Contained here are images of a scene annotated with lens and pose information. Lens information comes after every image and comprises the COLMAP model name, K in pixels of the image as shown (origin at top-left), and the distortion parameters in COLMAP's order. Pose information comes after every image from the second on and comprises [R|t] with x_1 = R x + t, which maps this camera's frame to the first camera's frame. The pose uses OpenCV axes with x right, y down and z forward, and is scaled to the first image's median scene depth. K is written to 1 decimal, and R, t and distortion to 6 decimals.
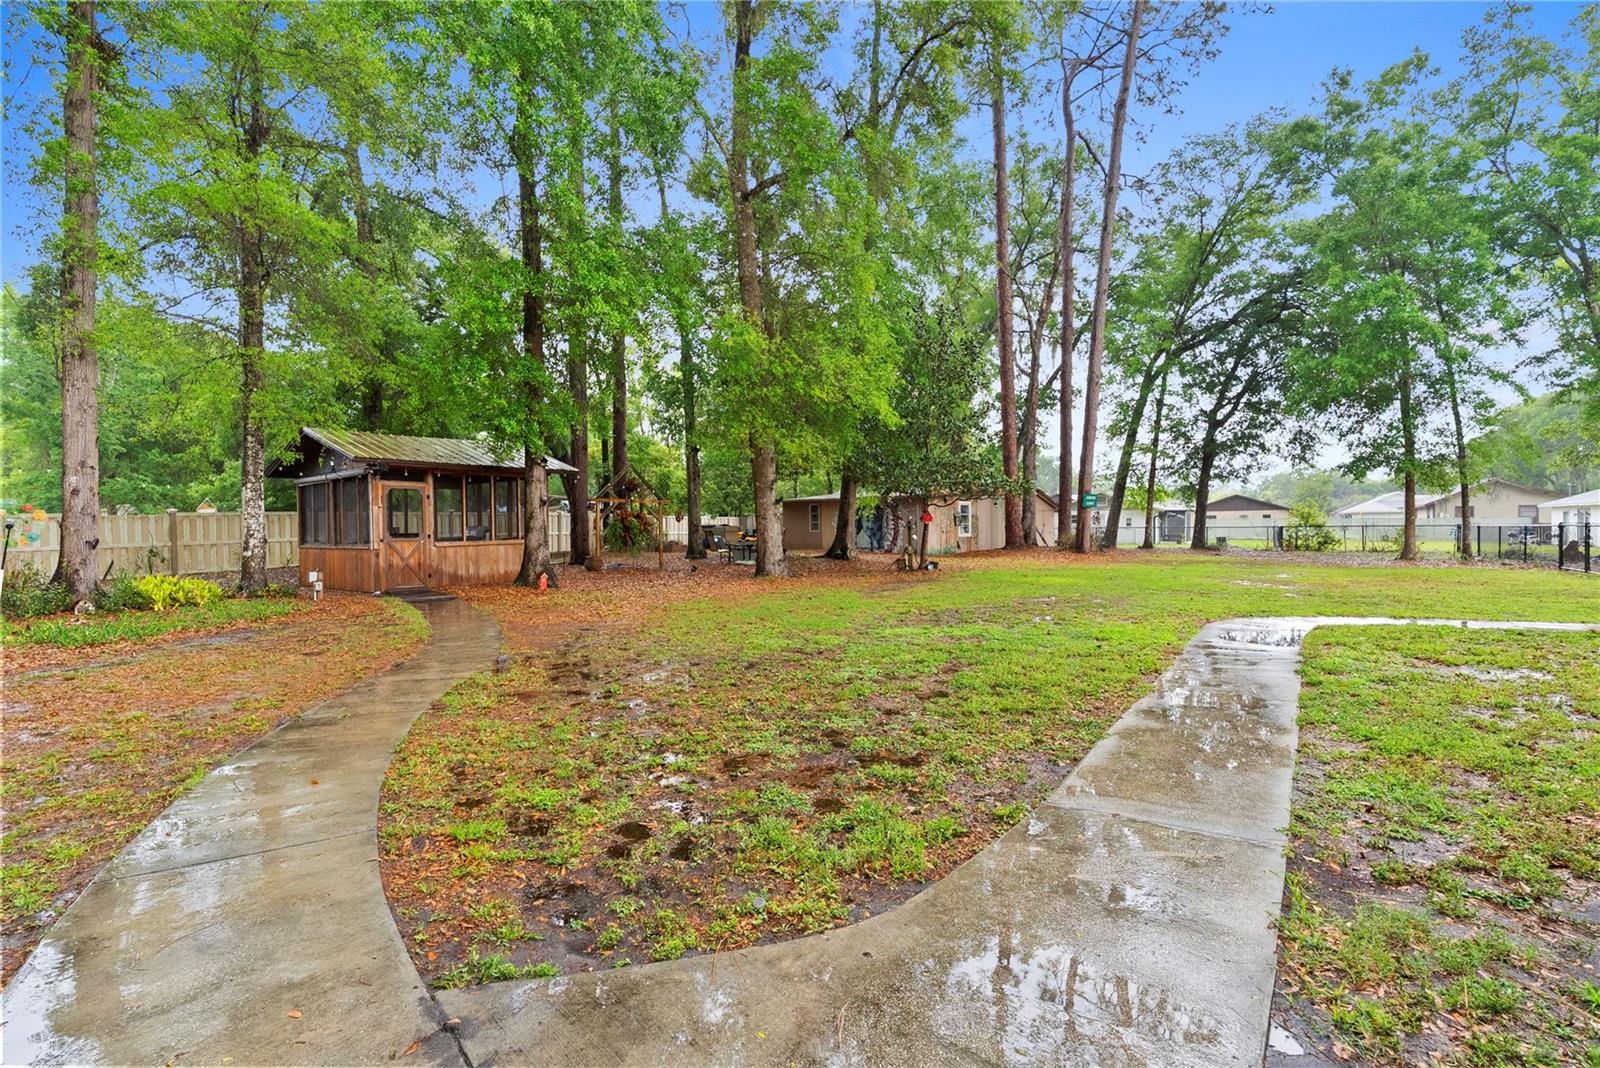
lens RADIAL K [[734.1, 0, 800.0], [0, 734.1, 534.0], [0, 0, 1]] dist [-0.000411, -0.000304]
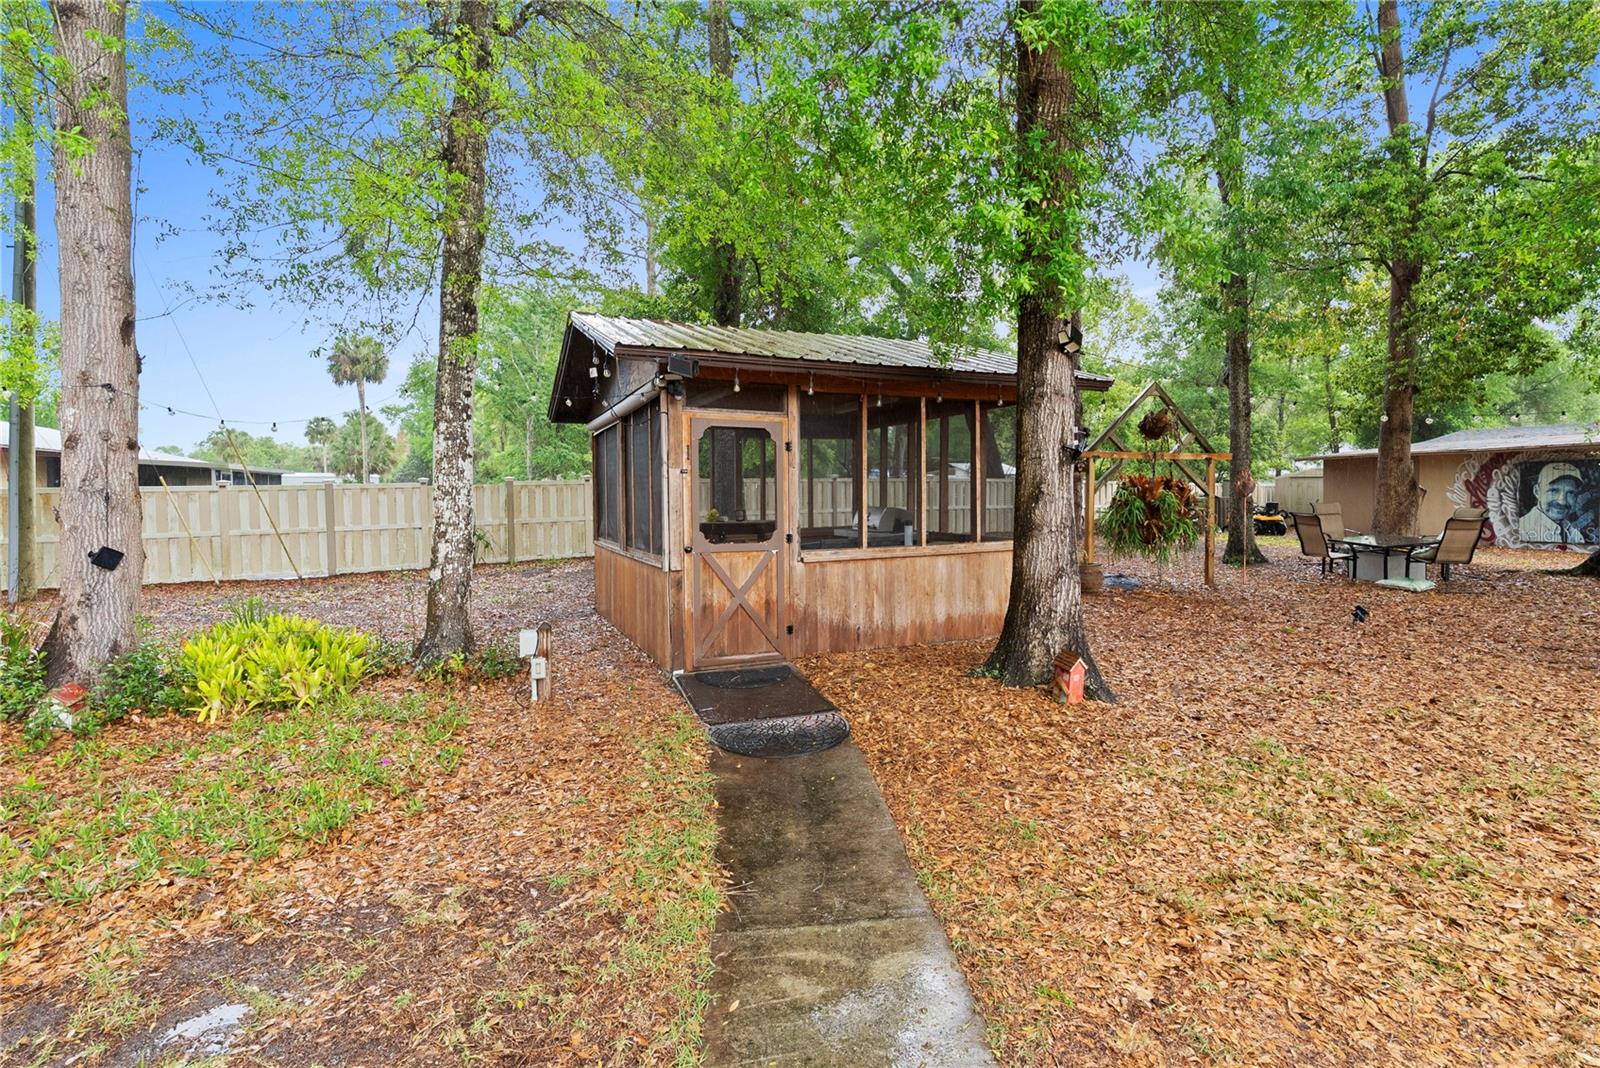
lens RADIAL K [[734.1, 0, 800.0], [0, 734.1, 534.0], [0, 0, 1]] dist [-0.000411, -0.000304]
pose [[0.881397, 0.031141, -0.471349, -0.299173], [-0.007874, 0.998655, 0.051254, -0.021451], [0.472311, -0.041463, 0.880456, 0.628126]]
